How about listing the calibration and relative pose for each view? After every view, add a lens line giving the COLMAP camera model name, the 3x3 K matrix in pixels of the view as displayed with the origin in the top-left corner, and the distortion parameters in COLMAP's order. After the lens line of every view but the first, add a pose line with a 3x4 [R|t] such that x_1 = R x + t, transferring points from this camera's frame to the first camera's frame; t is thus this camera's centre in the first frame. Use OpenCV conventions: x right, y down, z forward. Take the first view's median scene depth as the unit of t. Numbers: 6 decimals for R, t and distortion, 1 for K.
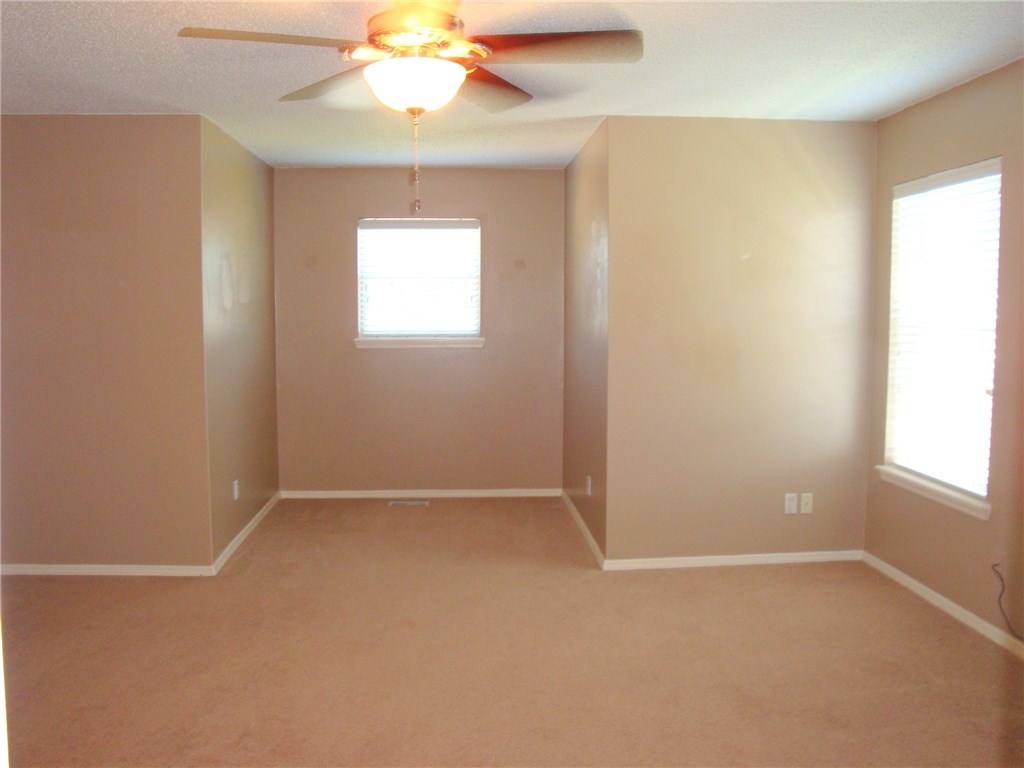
lens RADIAL K [[859.6, 0, 507.4], [0, 859.6, 381.9], [0, 0, 1]] dist [-0.160792, 0.153490]
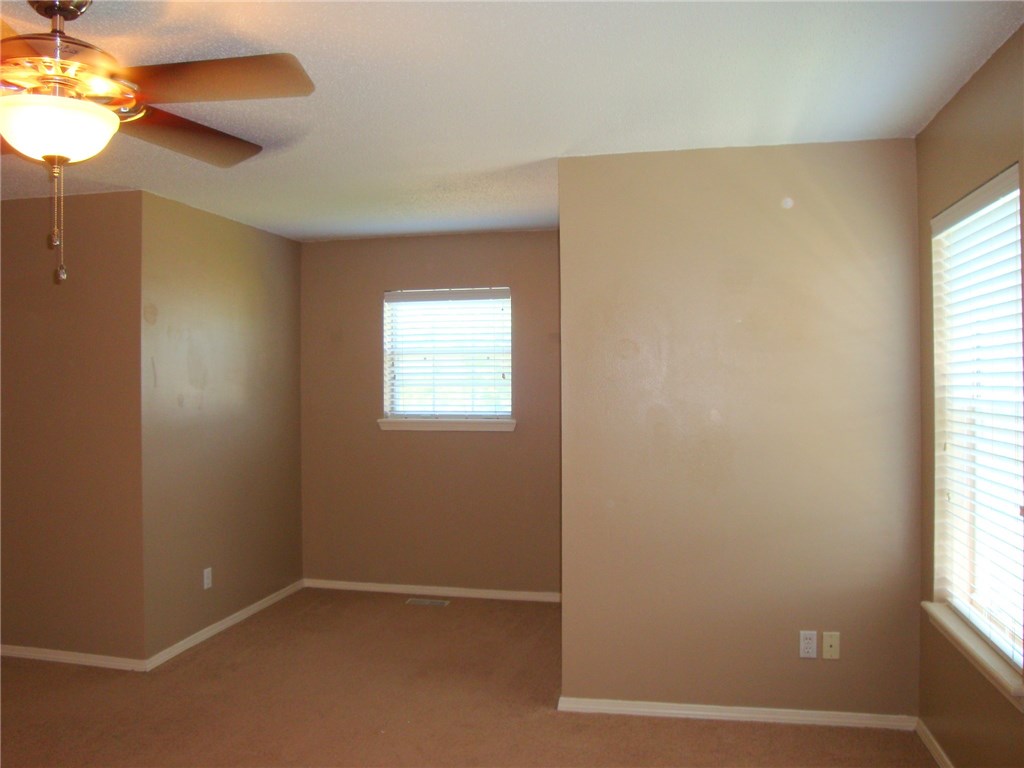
lens RADIAL K [[859.6, 0, 507.4], [0, 859.6, 381.9], [0, 0, 1]] dist [-0.160792, 0.153490]
pose [[0.958296, -0.004945, -0.285734, 0.292270], [-0.019313, 0.996444, -0.082020, -0.022925], [0.285123, 0.084118, 0.954793, 0.190711]]
